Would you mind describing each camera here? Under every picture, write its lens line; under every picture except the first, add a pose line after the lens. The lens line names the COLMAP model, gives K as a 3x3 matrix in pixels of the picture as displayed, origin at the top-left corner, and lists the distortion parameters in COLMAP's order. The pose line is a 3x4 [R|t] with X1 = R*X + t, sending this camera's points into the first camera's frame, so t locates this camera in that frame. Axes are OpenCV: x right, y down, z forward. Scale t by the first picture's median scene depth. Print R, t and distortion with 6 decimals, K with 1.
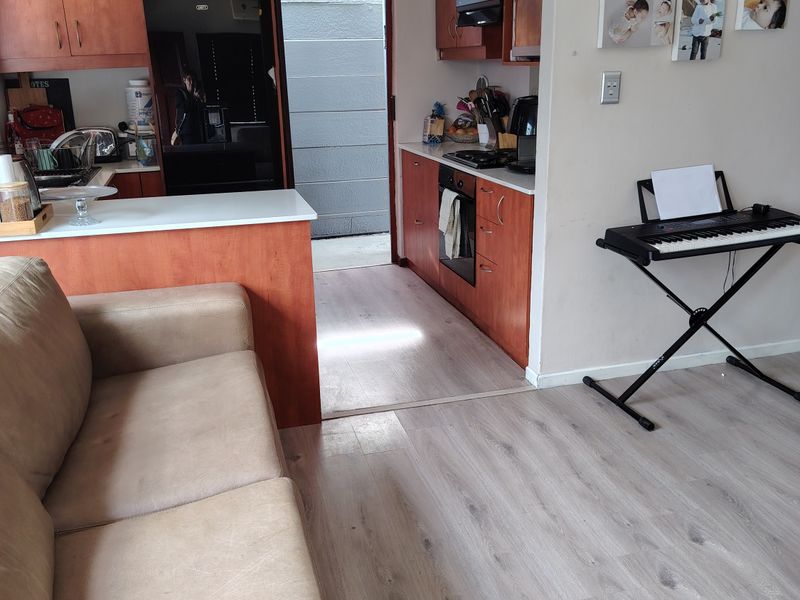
lens RADIAL K [[745.2, 0, 400.0], [0, 745.2, 300.0], [0, 0, 1]] dist [0.162508, -0.319975]
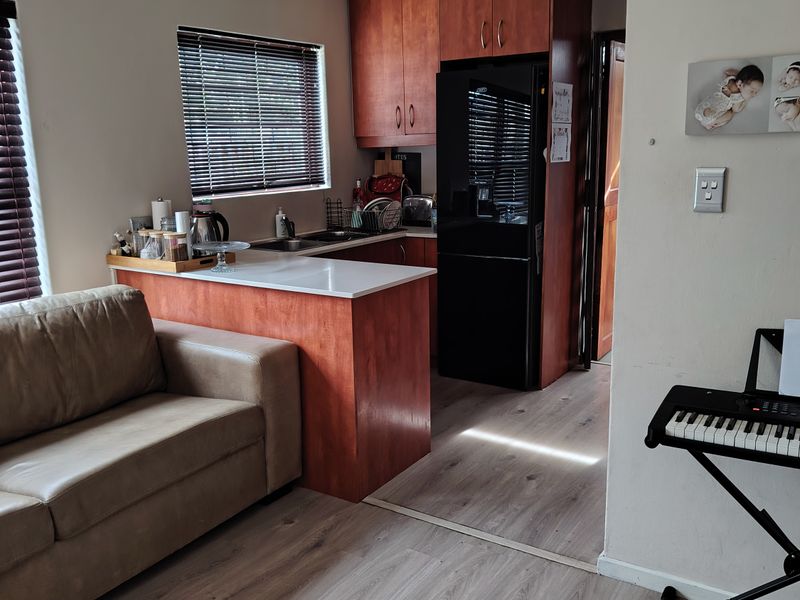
lens RADIAL K [[745.2, 0, 400.0], [0, 745.2, 300.0], [0, 0, 1]] dist [0.162508, -0.319975]
pose [[0.662789, 0.169028, -0.729480, 0.634917], [-0.224336, 0.974265, 0.021921, -0.135530], [0.714412, 0.149119, 0.683651, 0.340223]]
